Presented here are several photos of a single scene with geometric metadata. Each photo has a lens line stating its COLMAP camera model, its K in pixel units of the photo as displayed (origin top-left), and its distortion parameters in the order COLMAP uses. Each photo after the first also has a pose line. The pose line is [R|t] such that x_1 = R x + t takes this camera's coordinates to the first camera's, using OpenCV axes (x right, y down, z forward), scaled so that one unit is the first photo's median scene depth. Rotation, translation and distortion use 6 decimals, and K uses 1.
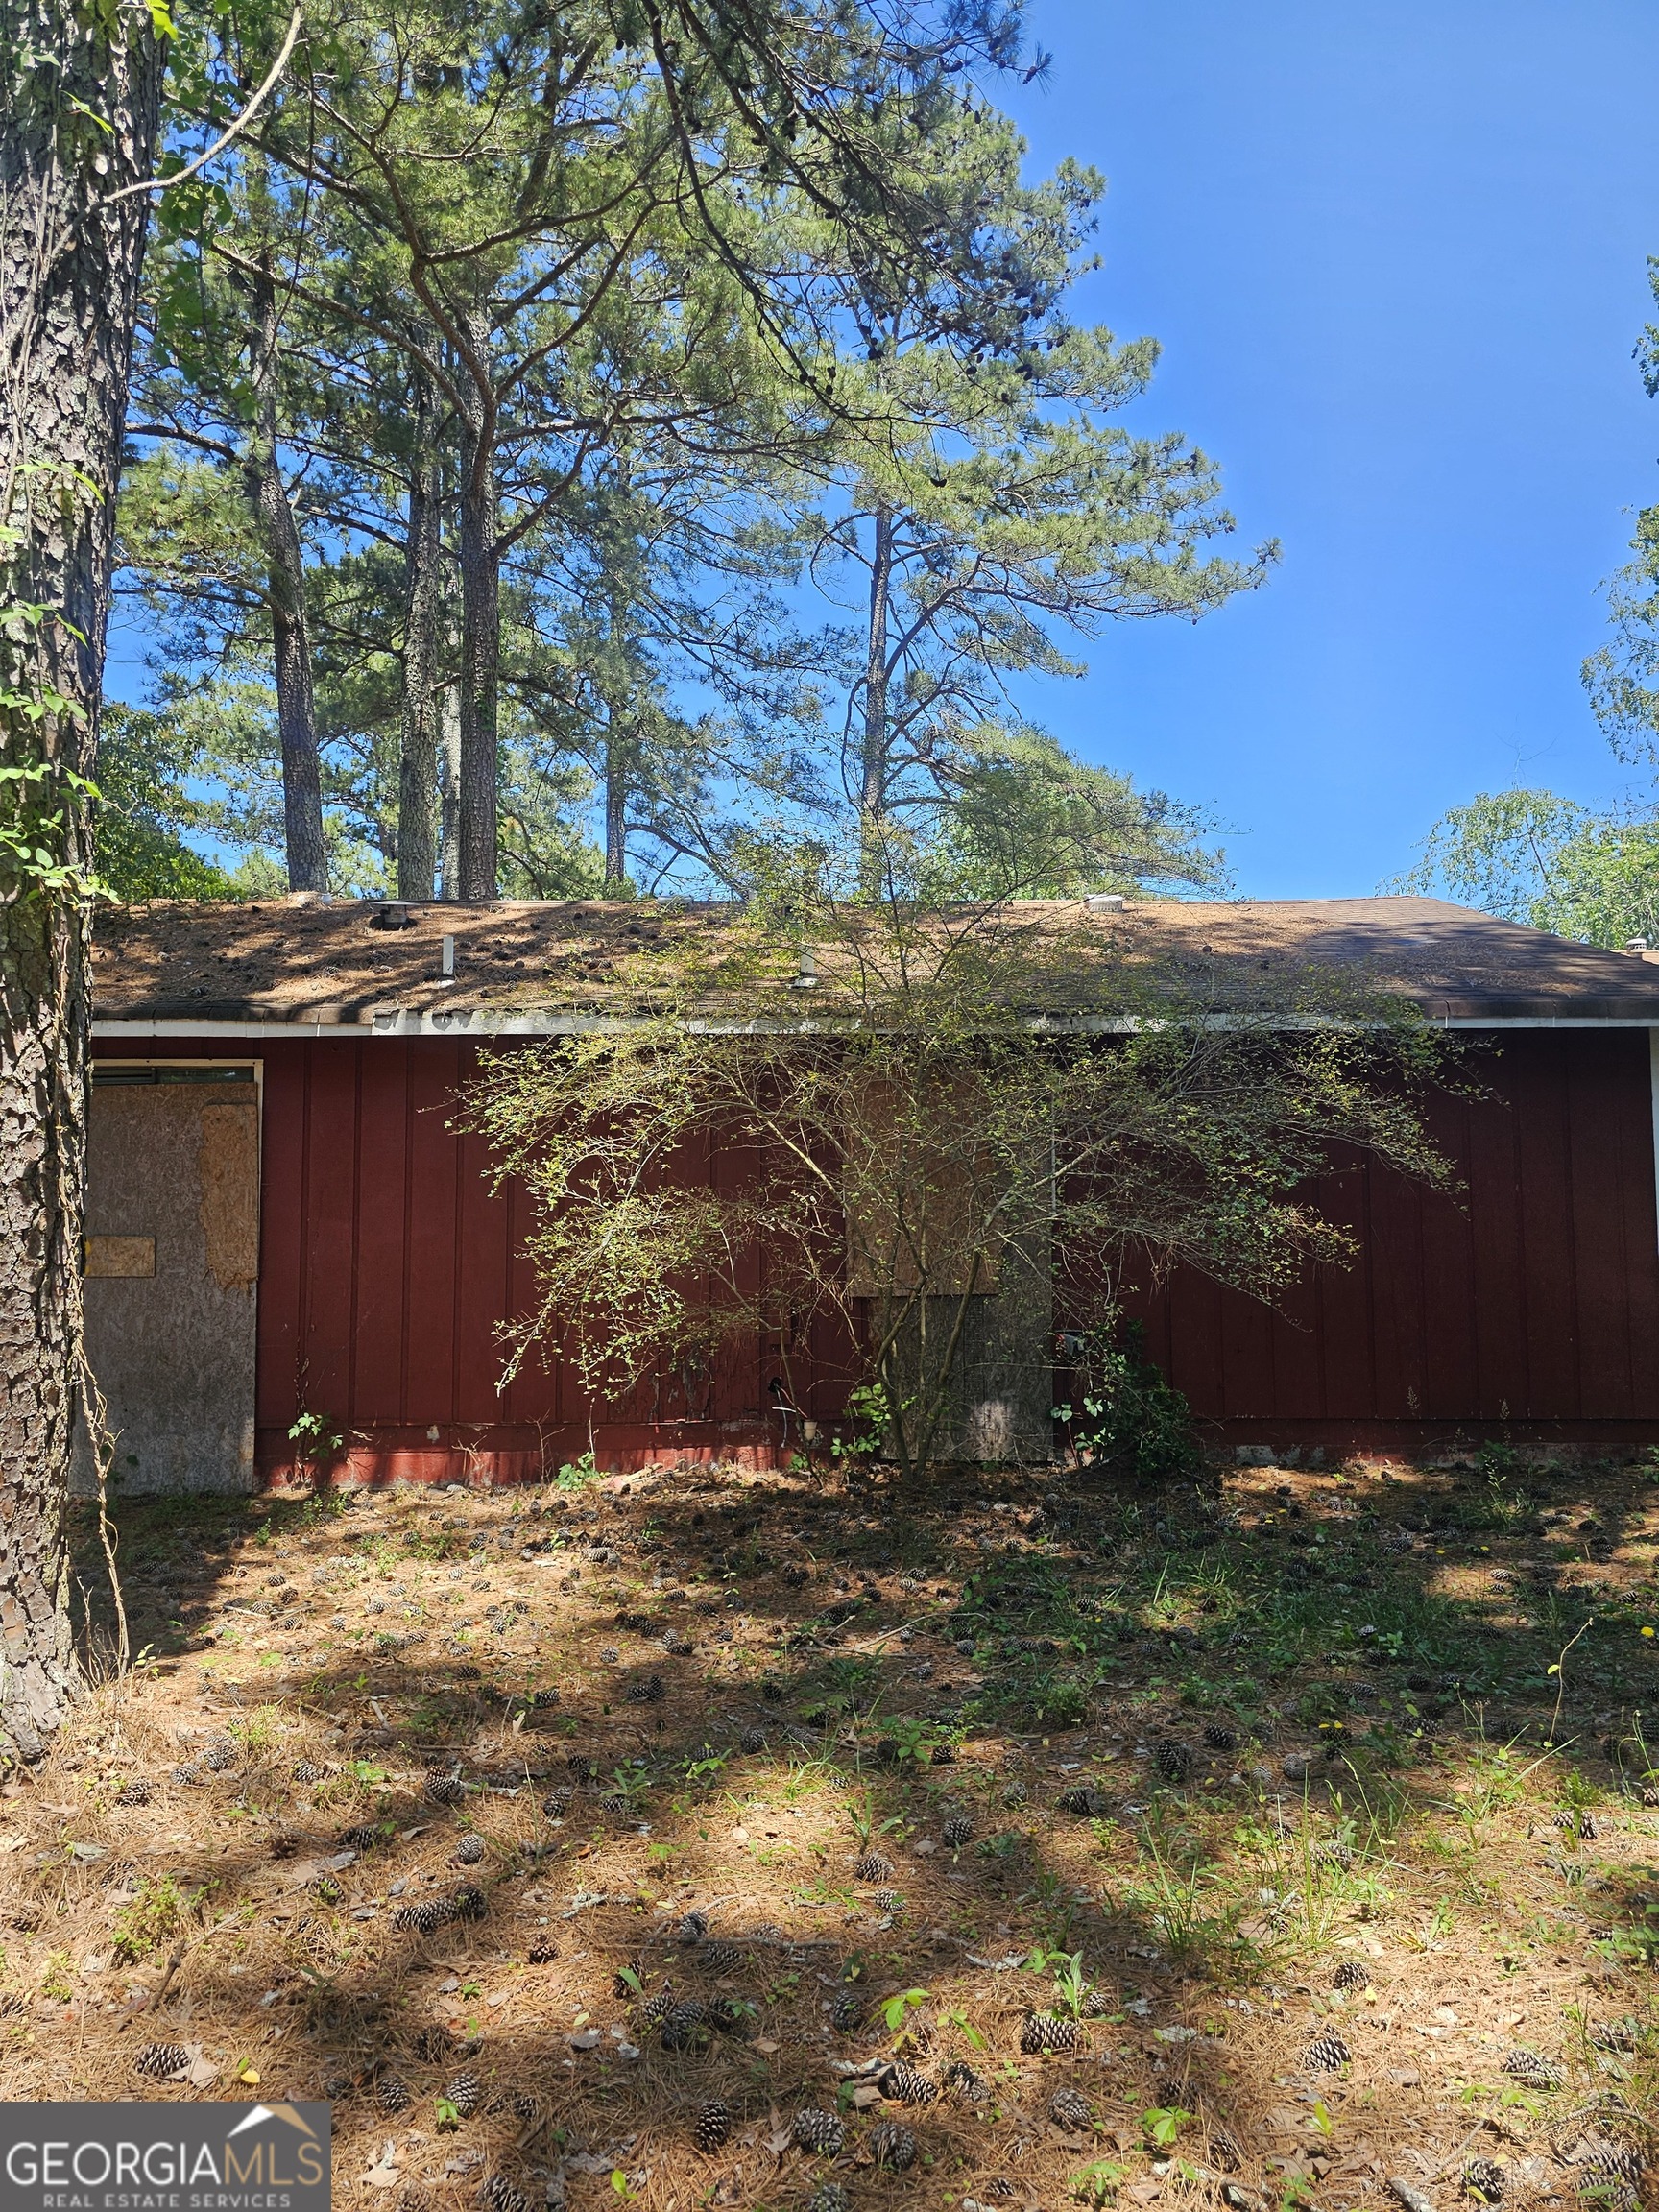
lens RADIAL K [[1557.0, 0, 846.4], [0, 1557.0, 1110.8], [0, 0, 1]] dist [0.068632, -0.064229]
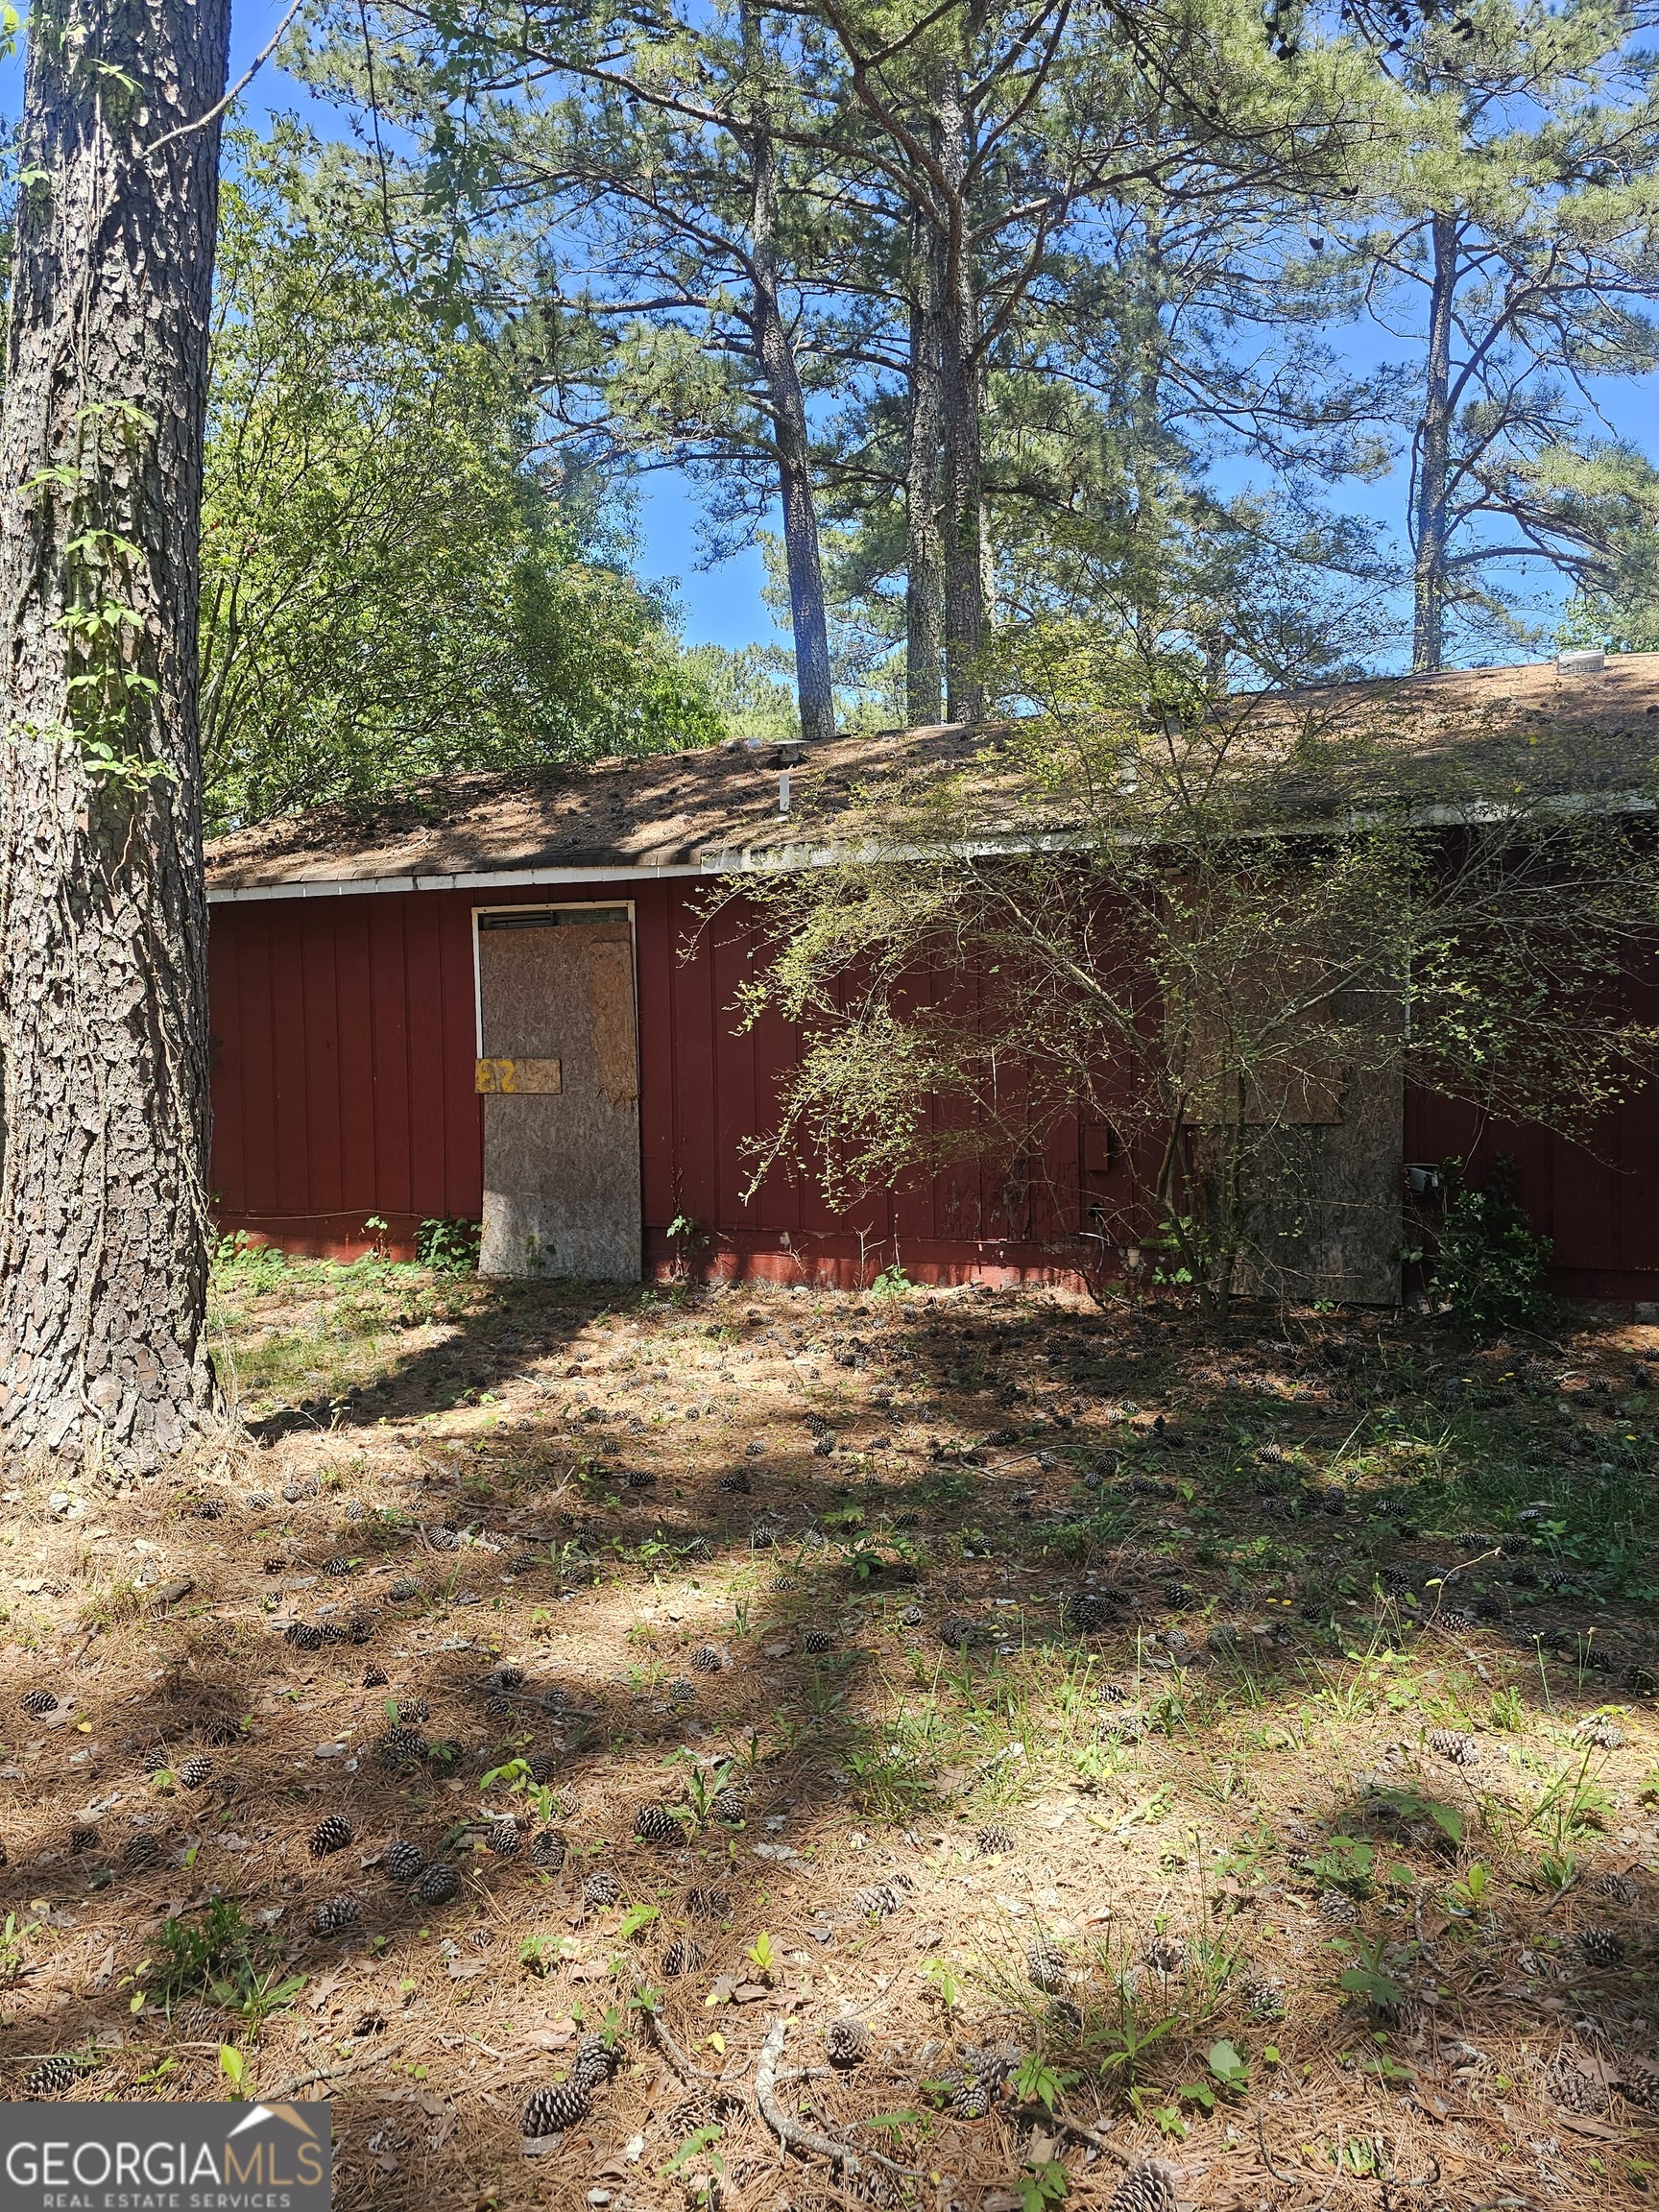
lens RADIAL K [[1557.0, 0, 832.2], [0, 1557.0, 1107.6], [0, 0, 1]] dist [0.068632, -0.064229]
pose [[0.906648, 0.012699, -0.421697, 0.464377], [0.035587, 0.993683, 0.106435, 0.002052], [0.420385, -0.111506, 0.900468, 0.110674]]
